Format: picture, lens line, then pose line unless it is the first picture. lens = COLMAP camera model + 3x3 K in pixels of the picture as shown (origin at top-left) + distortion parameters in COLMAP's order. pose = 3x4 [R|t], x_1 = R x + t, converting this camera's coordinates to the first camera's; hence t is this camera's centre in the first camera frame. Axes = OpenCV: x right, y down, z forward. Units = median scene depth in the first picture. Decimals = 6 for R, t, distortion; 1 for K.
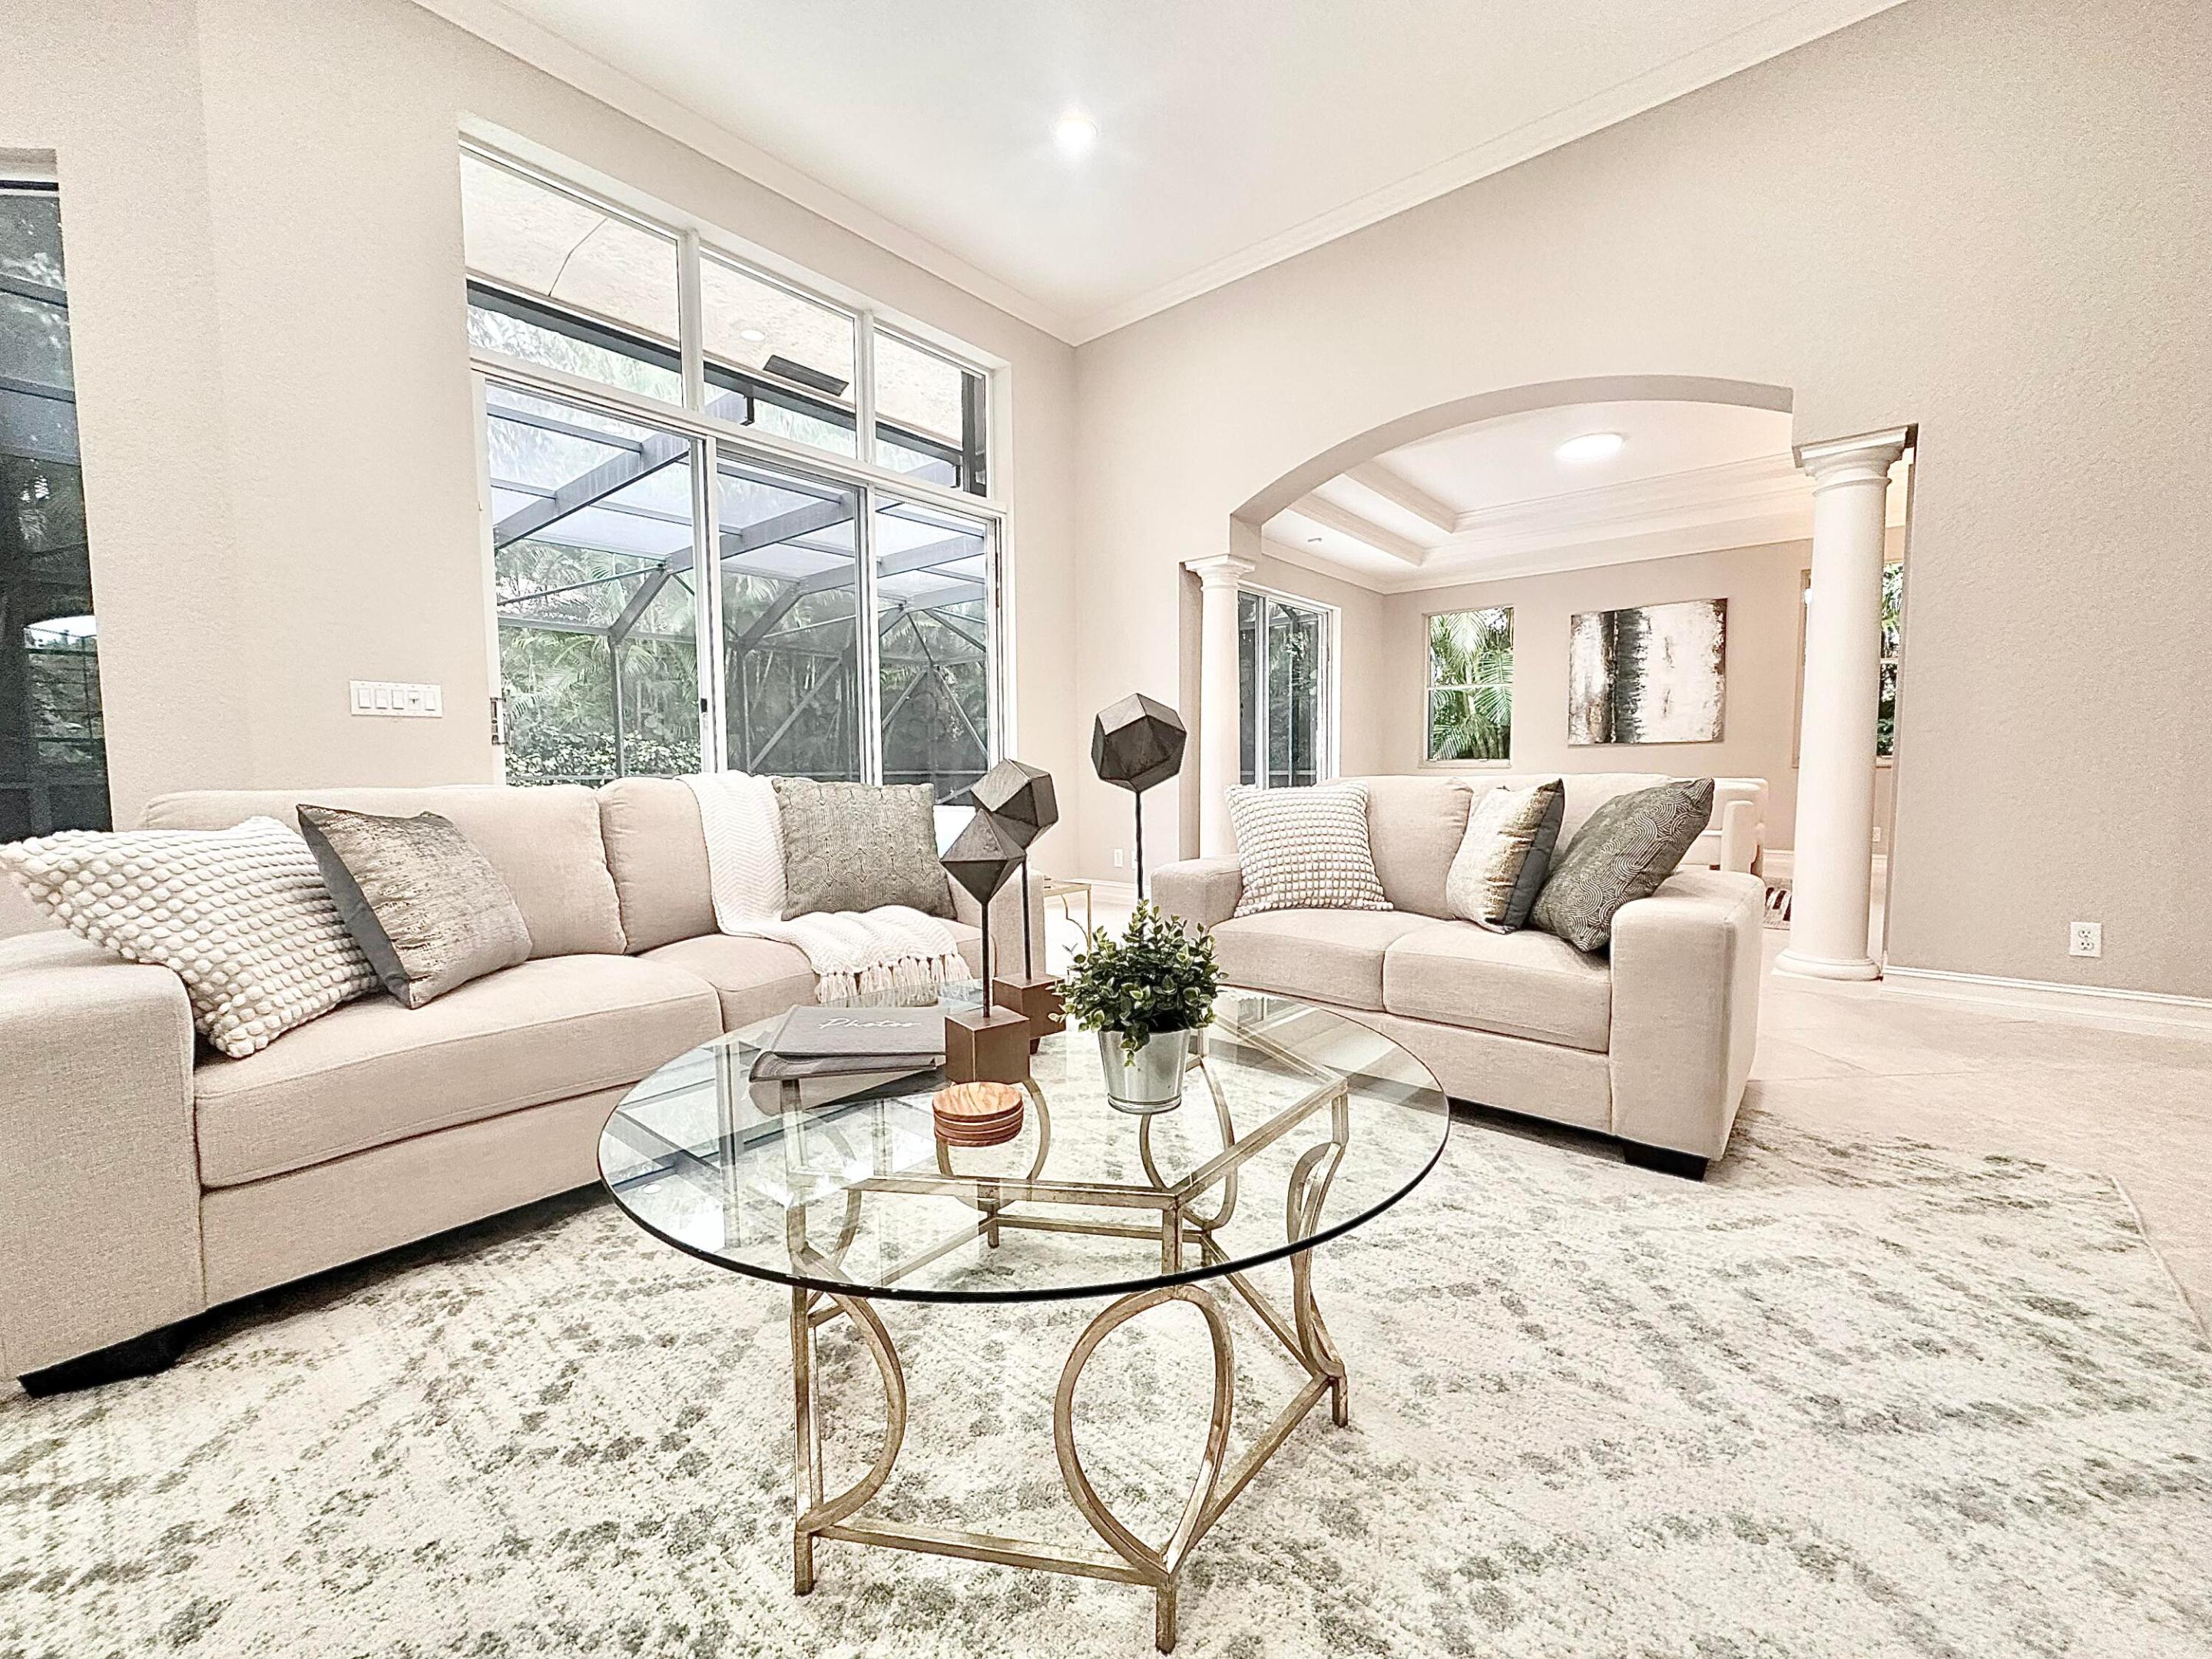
lens RADIAL K [[882.4, 0, 1108.9], [0, 882.4, 828.1], [0, 0, 1]] dist [-0.001805, 0.000700]
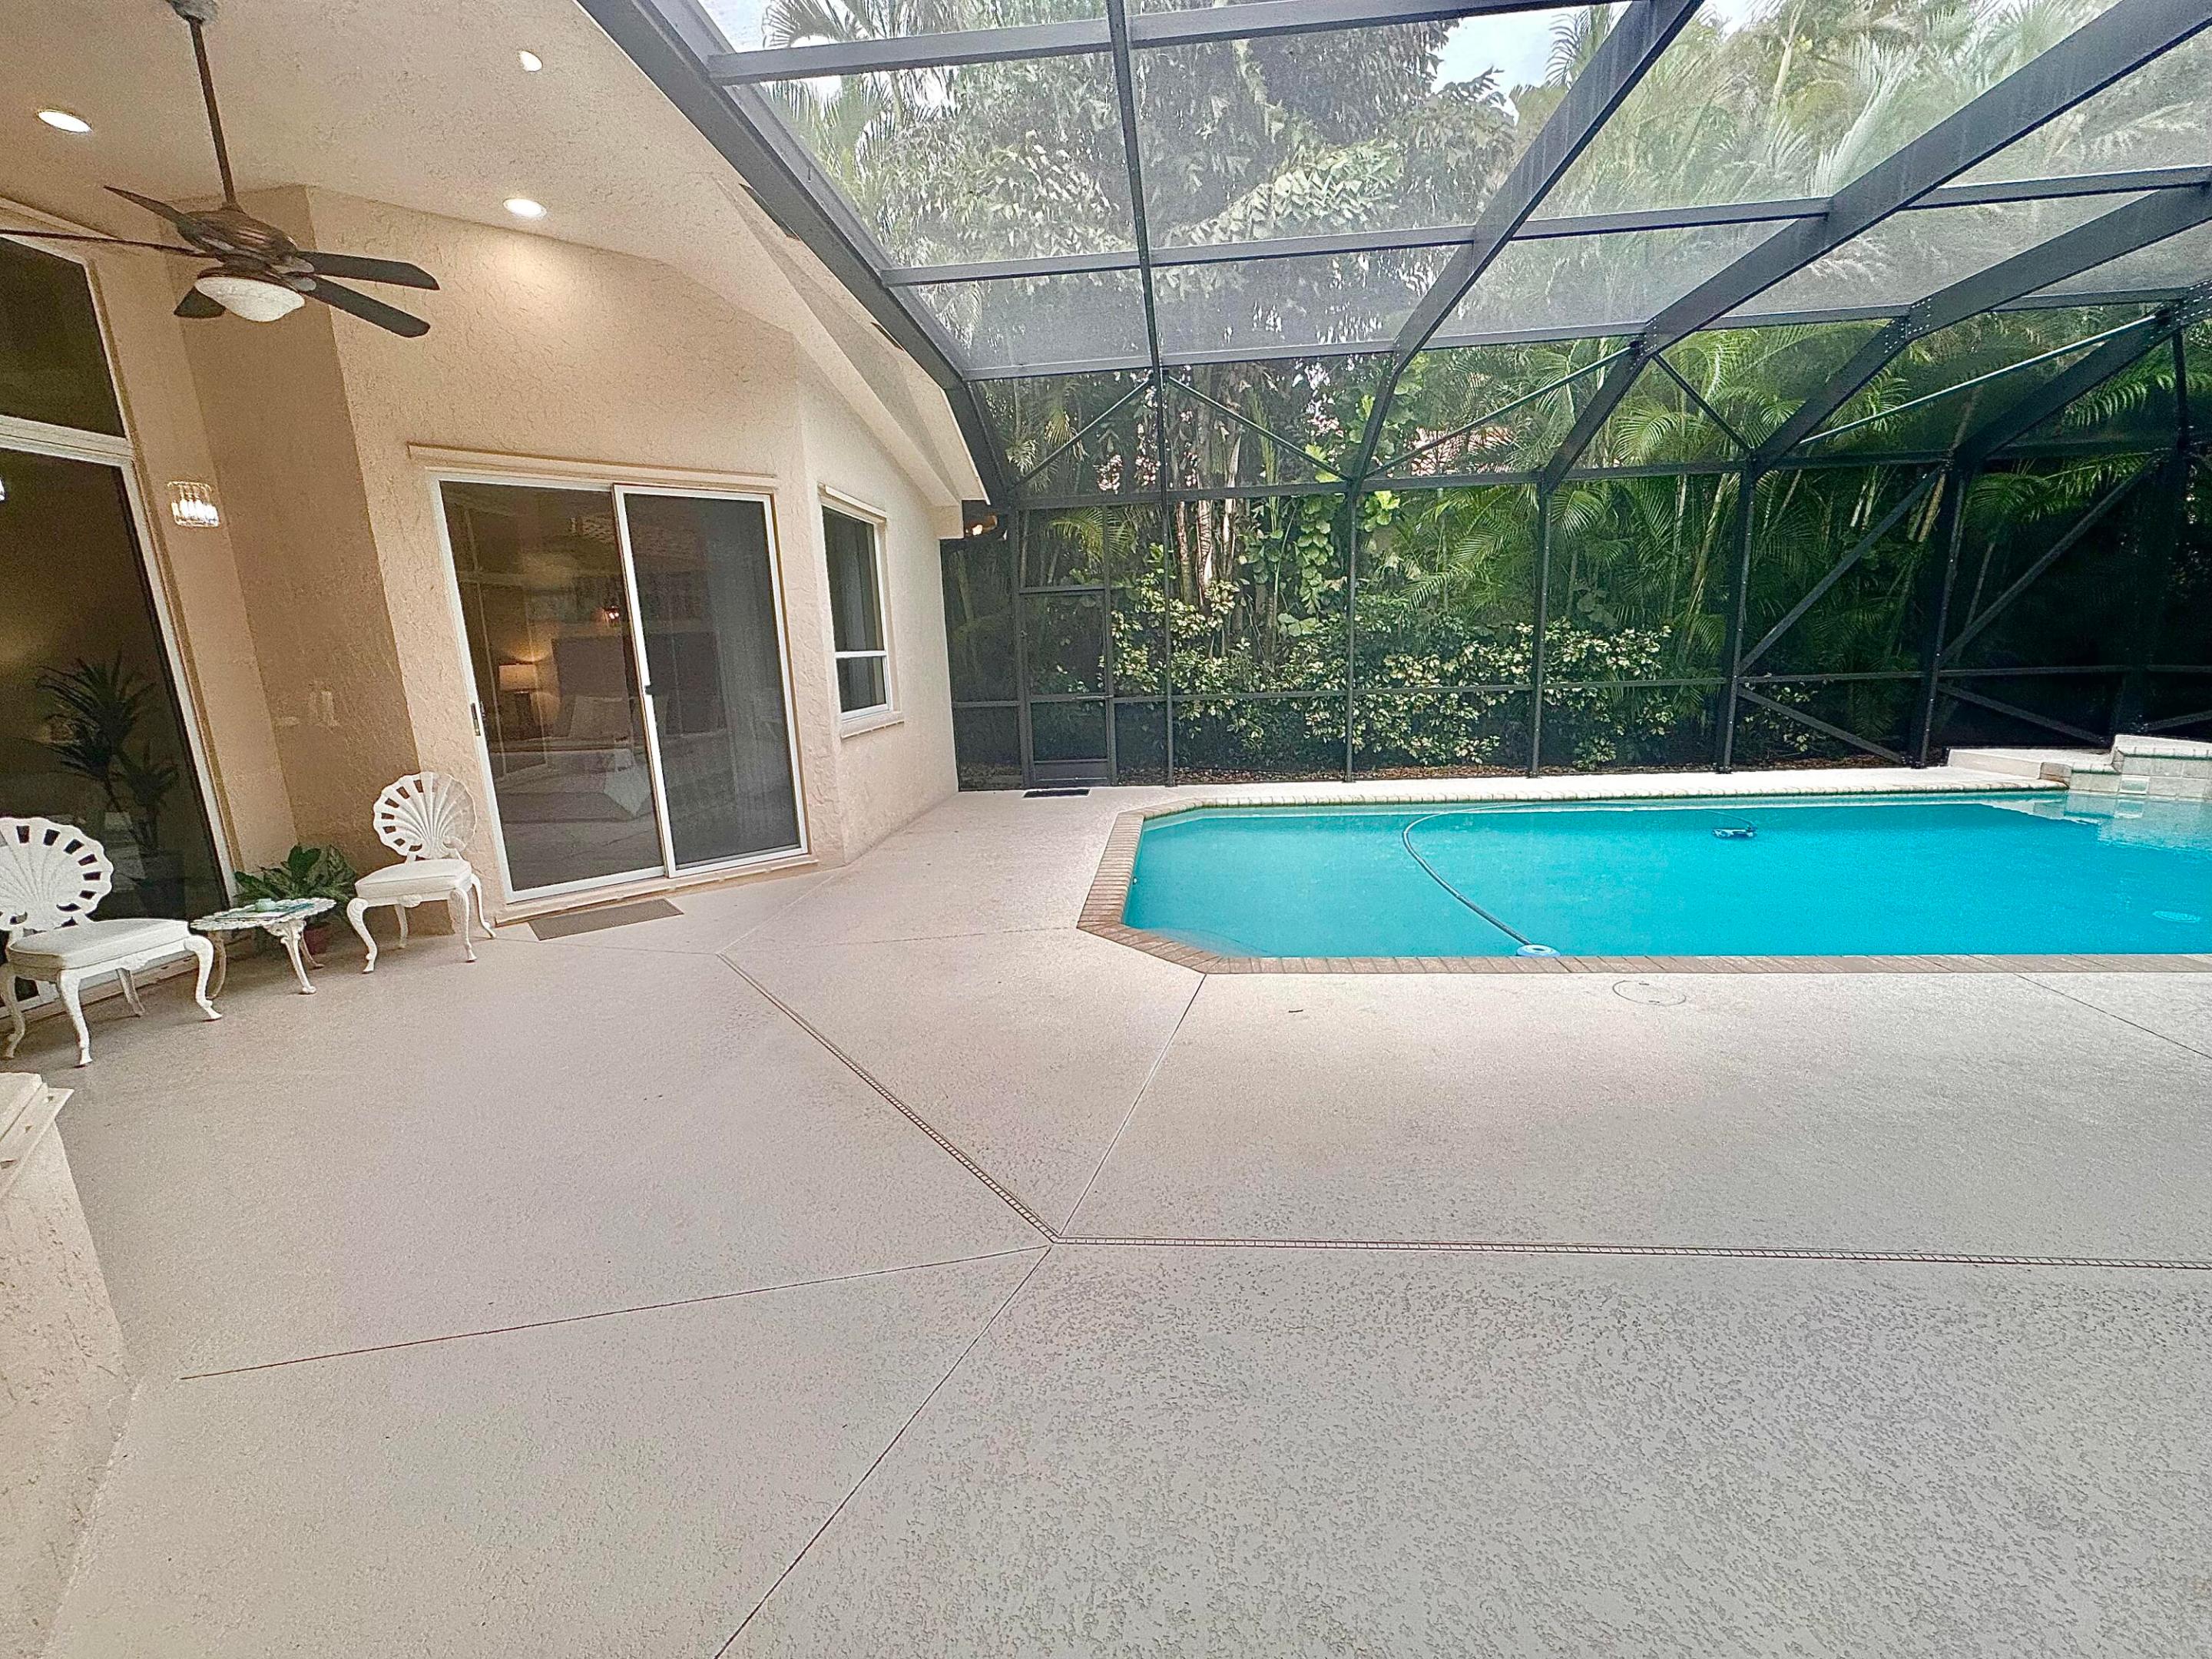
lens RADIAL K [[882.4, 0, 1108.9], [0, 882.4, 828.1], [0, 0, 1]] dist [-0.001805, 0.000700]
pose [[0.579385, 0.153510, -0.800468, -0.896544], [-0.027217, 0.985200, 0.169237, -0.312078], [0.814600, -0.076267, 0.574987, 1.636020]]
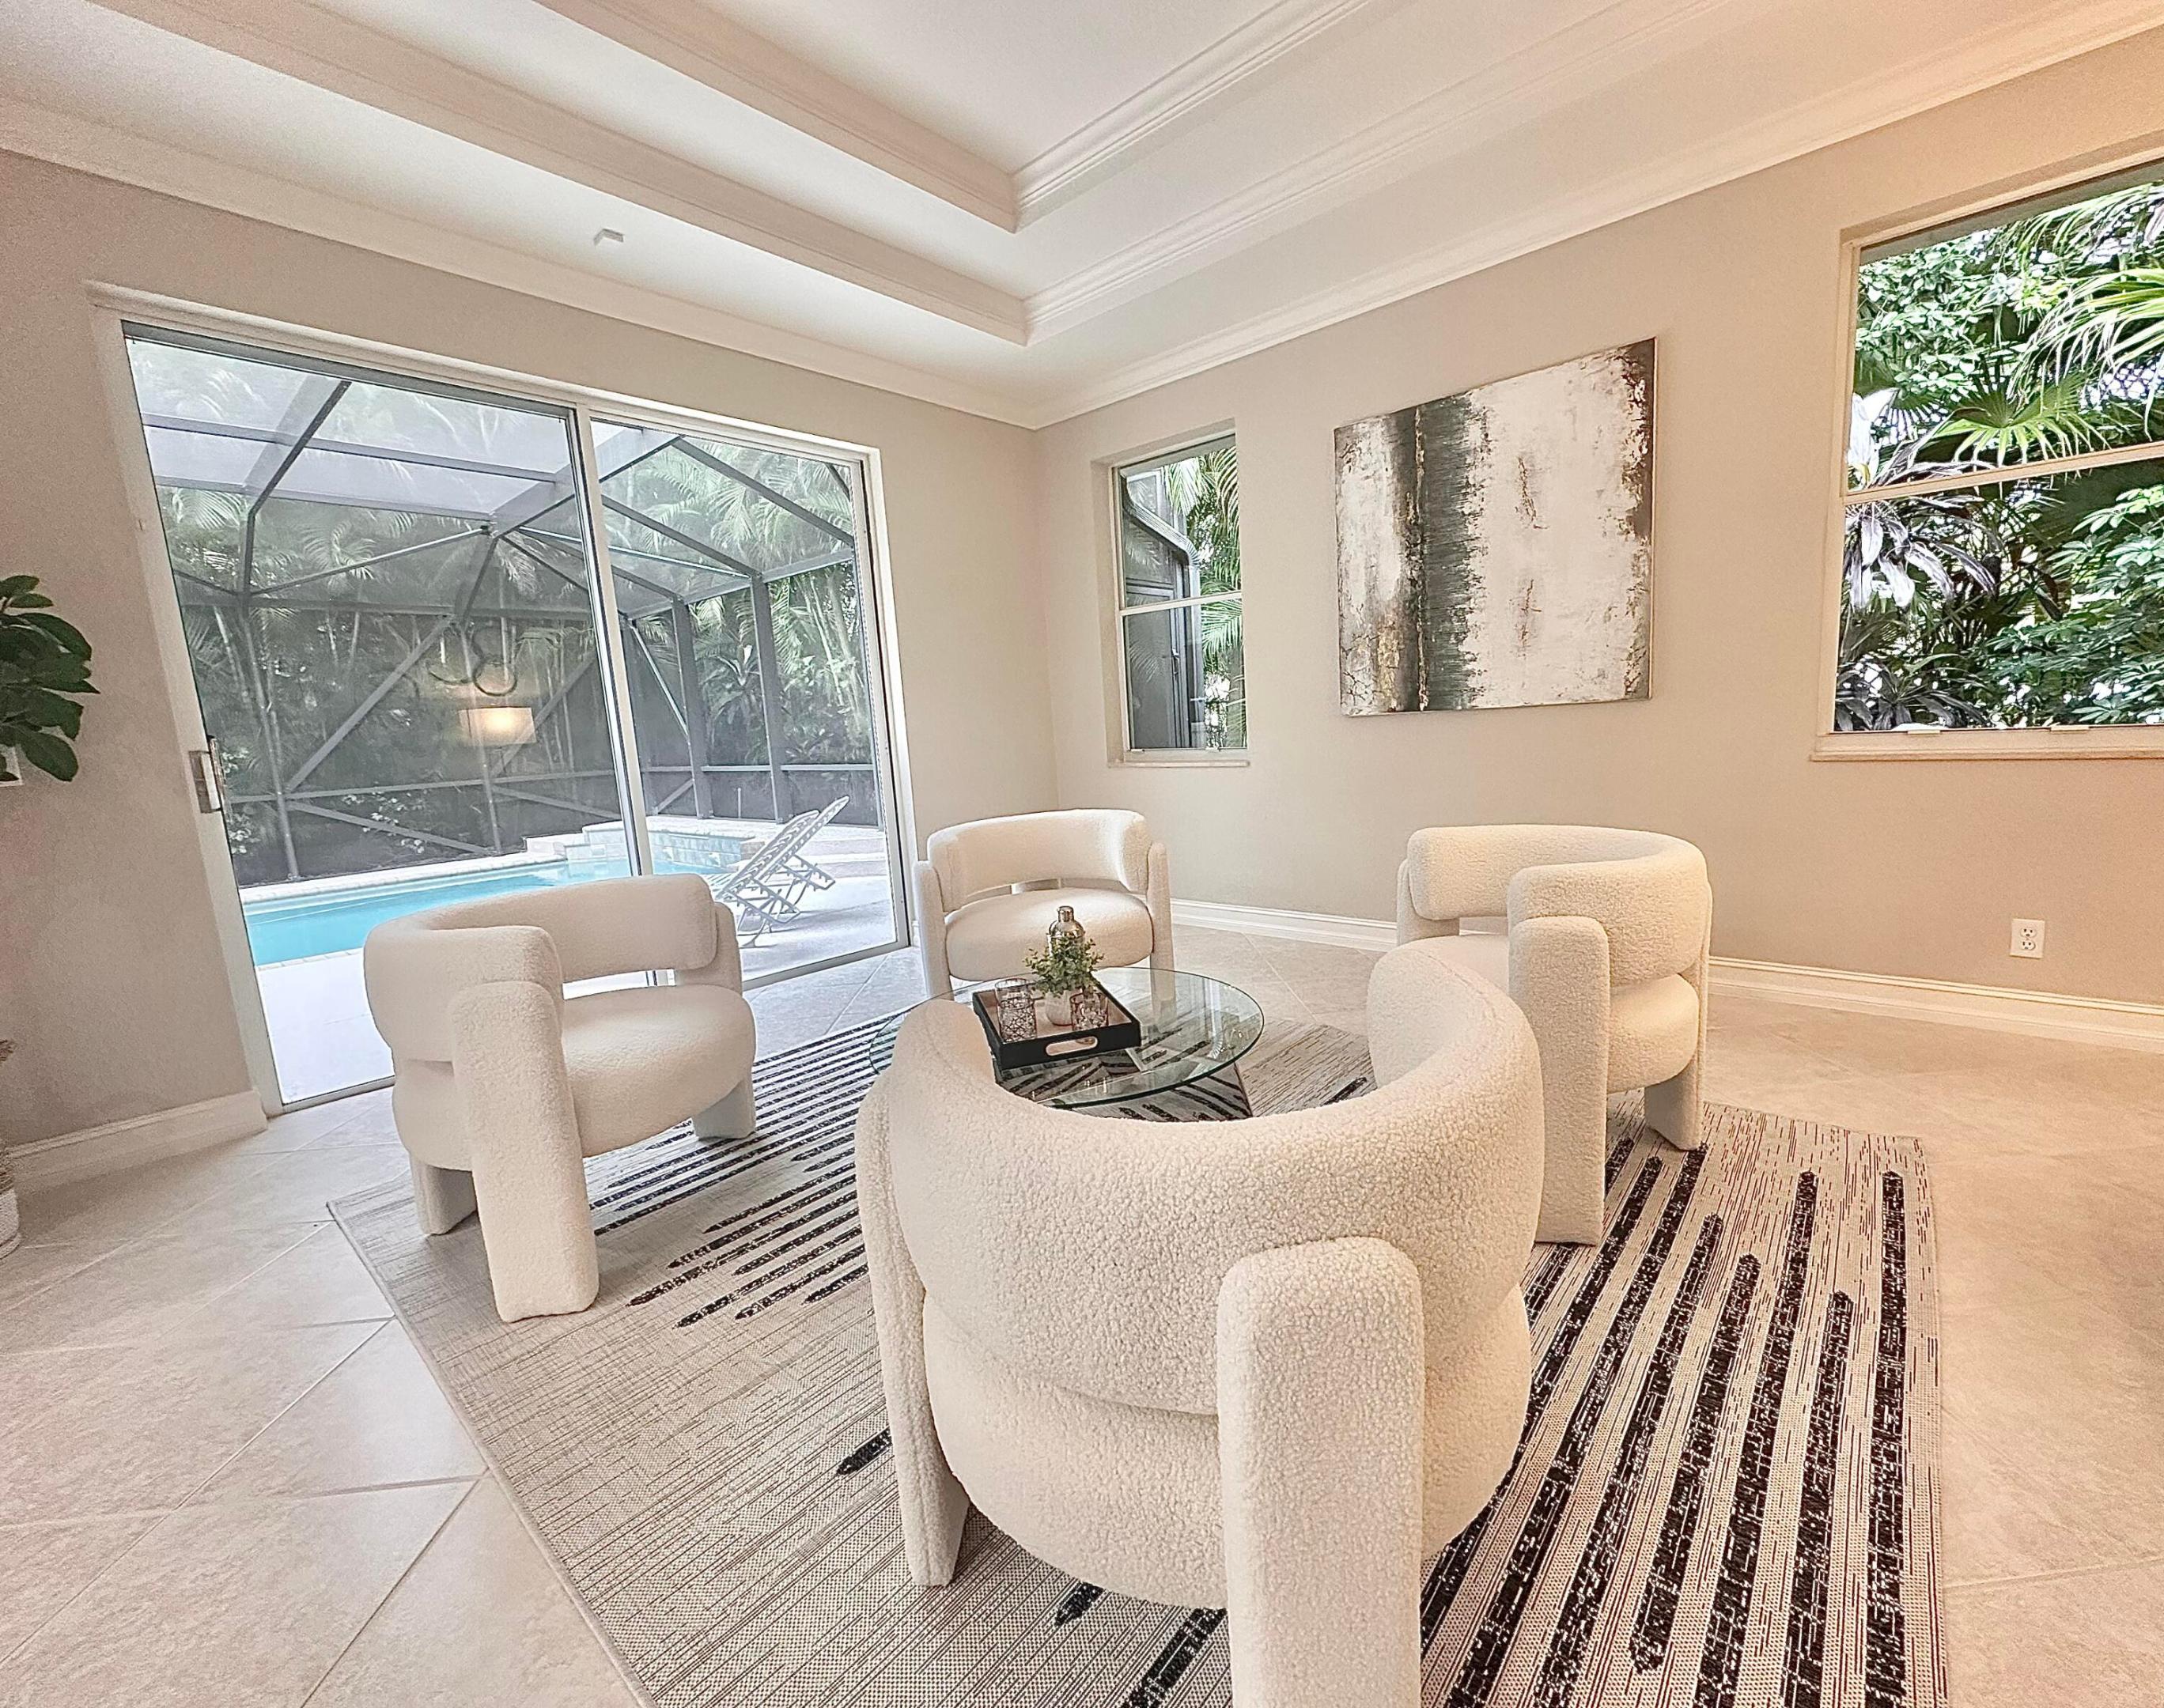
lens RADIAL K [[910.7, 0, 1143.4], [0, 910.7, 855.6], [0, 0, 1]] dist [-0.001701, 0.000049]
pose [[0.998900, -0.046763, -0.003482, 1.512166], [0.046892, 0.995948, 0.076737, -0.230965], [-0.000121, -0.076816, 0.997045, 1.875022]]
